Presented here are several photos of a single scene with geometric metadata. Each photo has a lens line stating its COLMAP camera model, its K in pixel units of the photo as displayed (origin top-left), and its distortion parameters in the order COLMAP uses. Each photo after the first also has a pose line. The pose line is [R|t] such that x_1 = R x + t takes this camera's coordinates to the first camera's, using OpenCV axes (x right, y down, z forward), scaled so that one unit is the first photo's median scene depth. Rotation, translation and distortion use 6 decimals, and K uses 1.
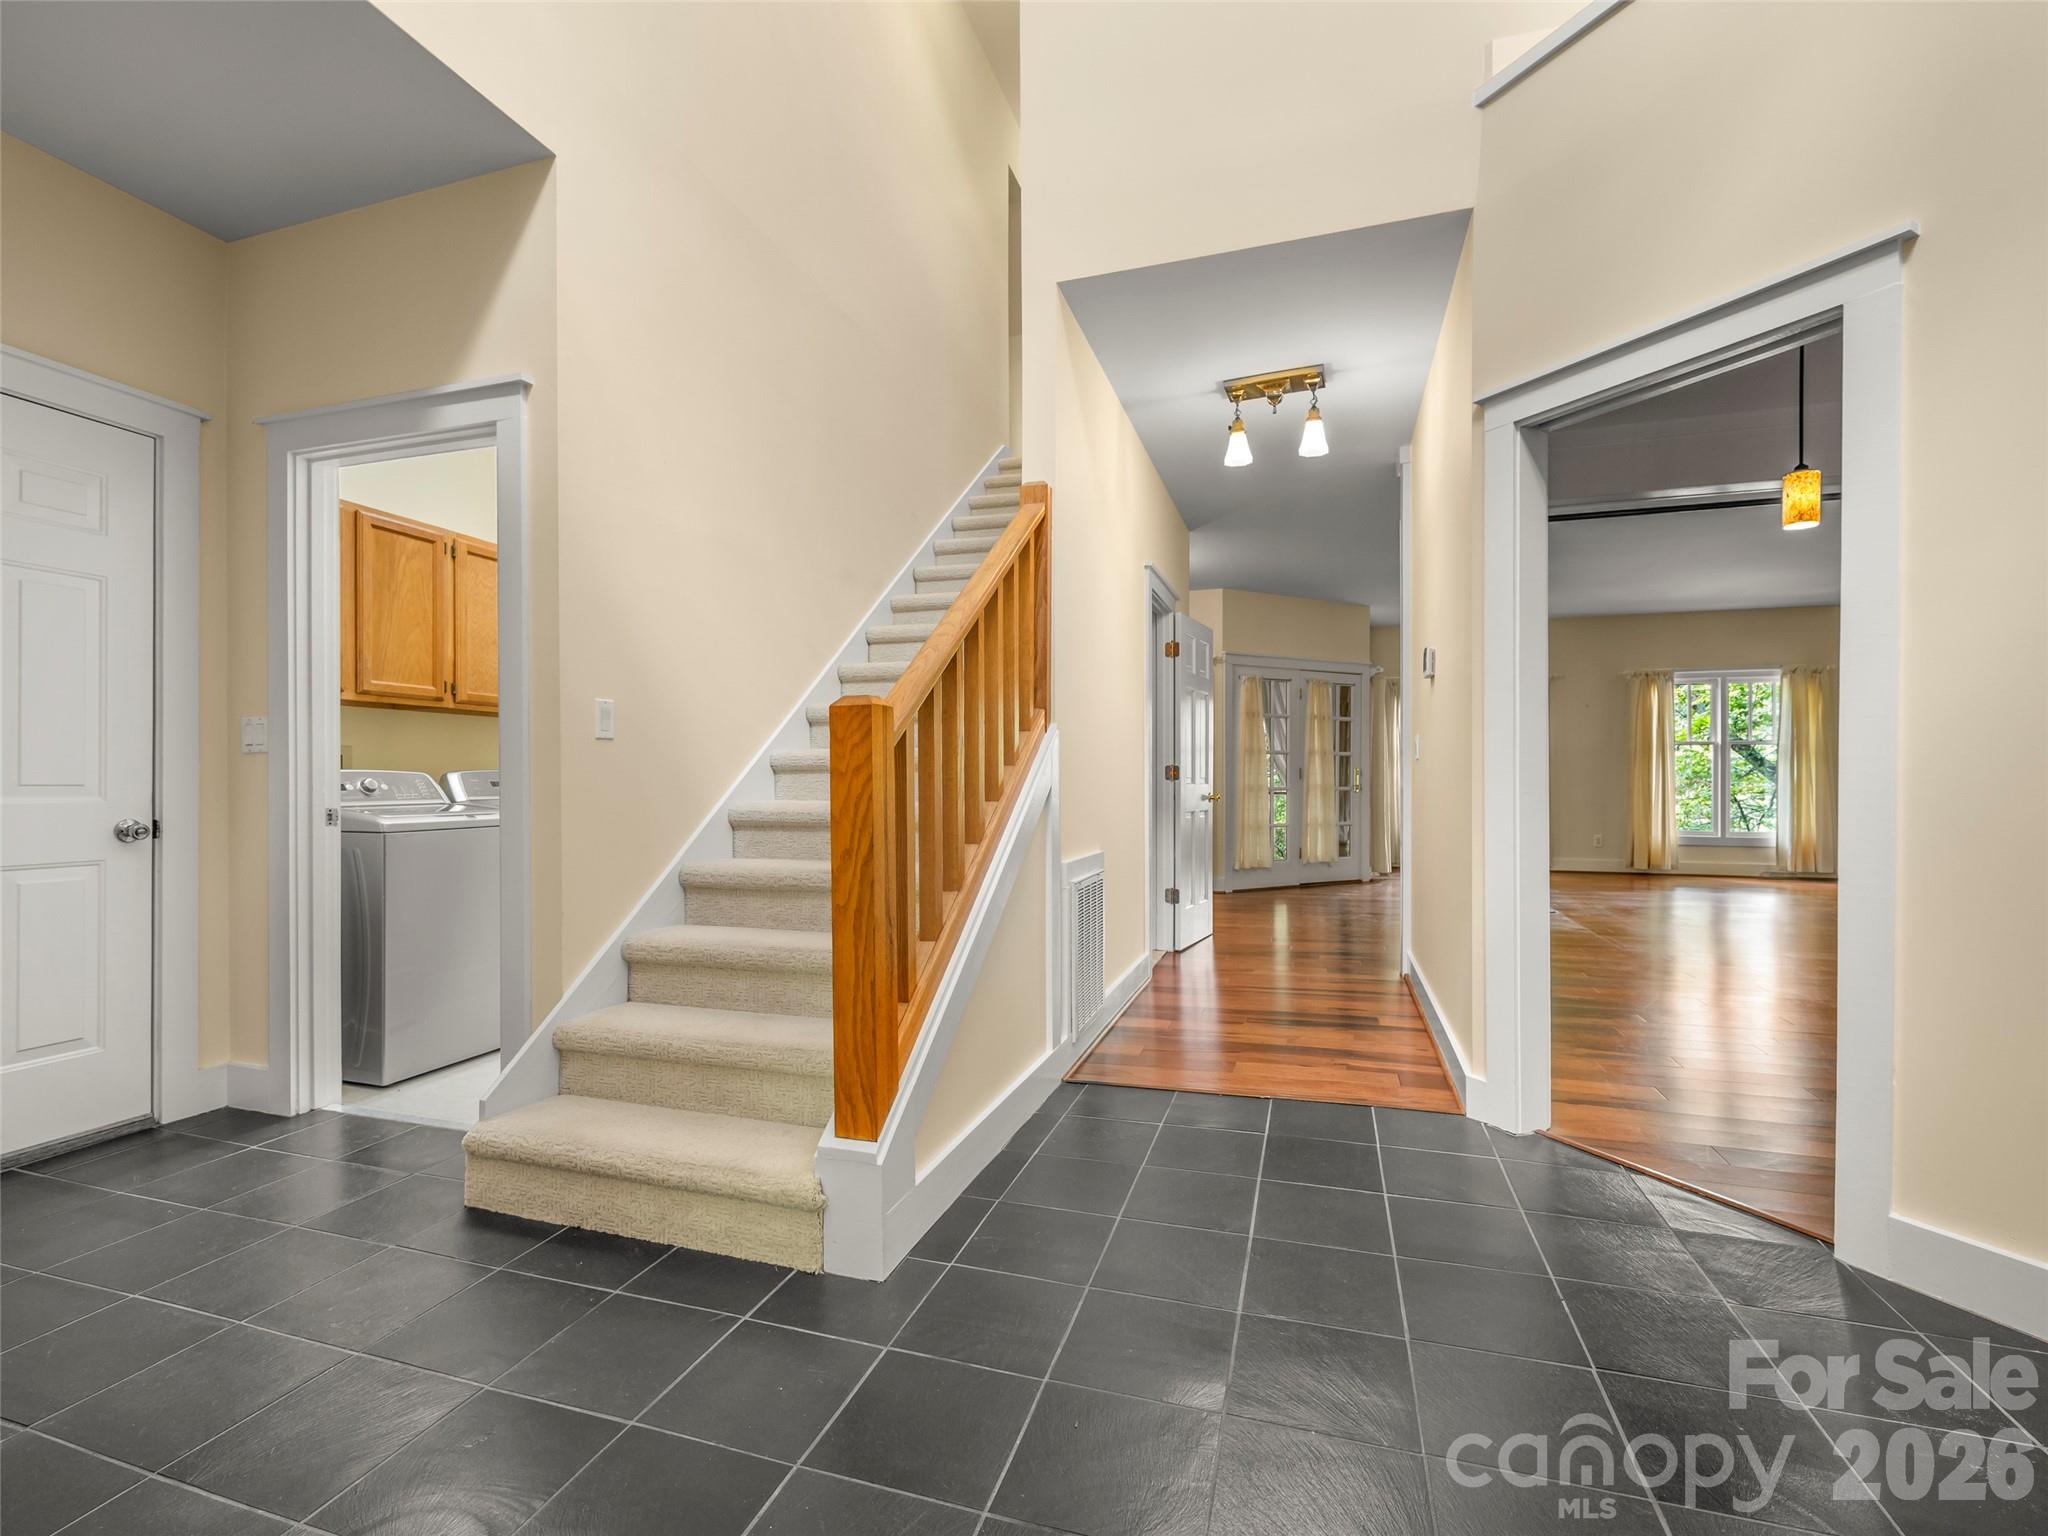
lens RADIAL K [[919.2, 0, 1024.0], [0, 919.2, 768.0], [0, 0, 1]] dist [0.000557, -0.000576]
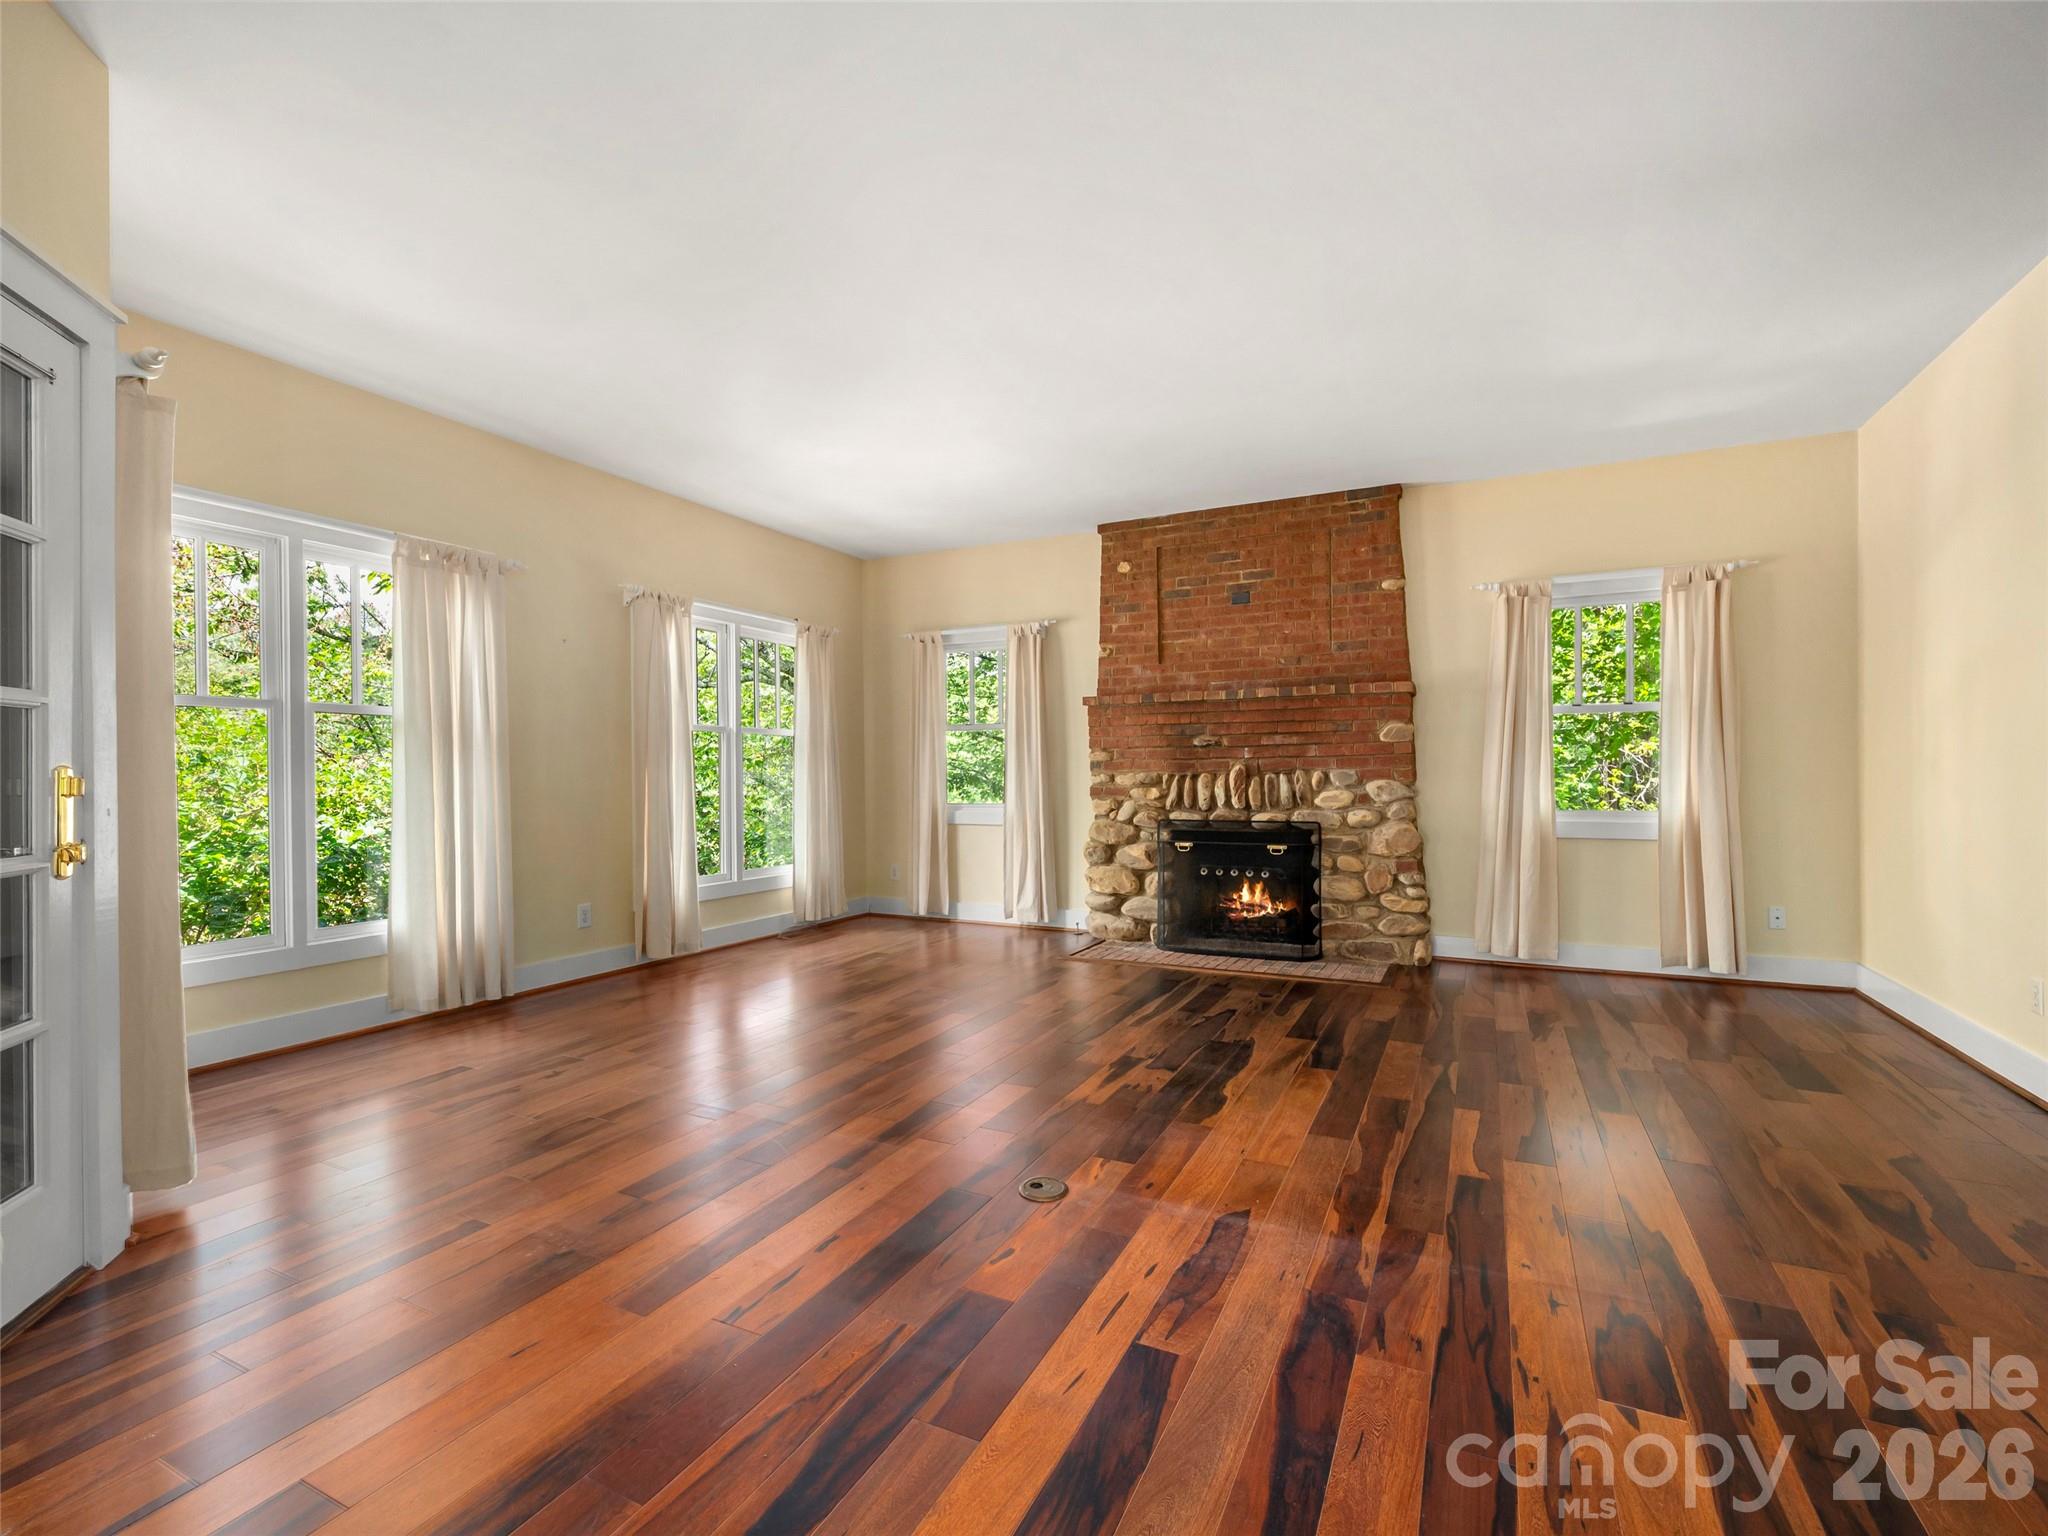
lens RADIAL K [[919.2, 0, 1024.0], [0, 919.2, 768.0], [0, 0, 1]] dist [0.000557, -0.000576]
pose [[0.148745, 0.003987, 0.988867, 0.179139], [0.003808, 0.999982, -0.004605, 0.001834], [-0.988868, 0.004450, 0.148728, 0.721521]]
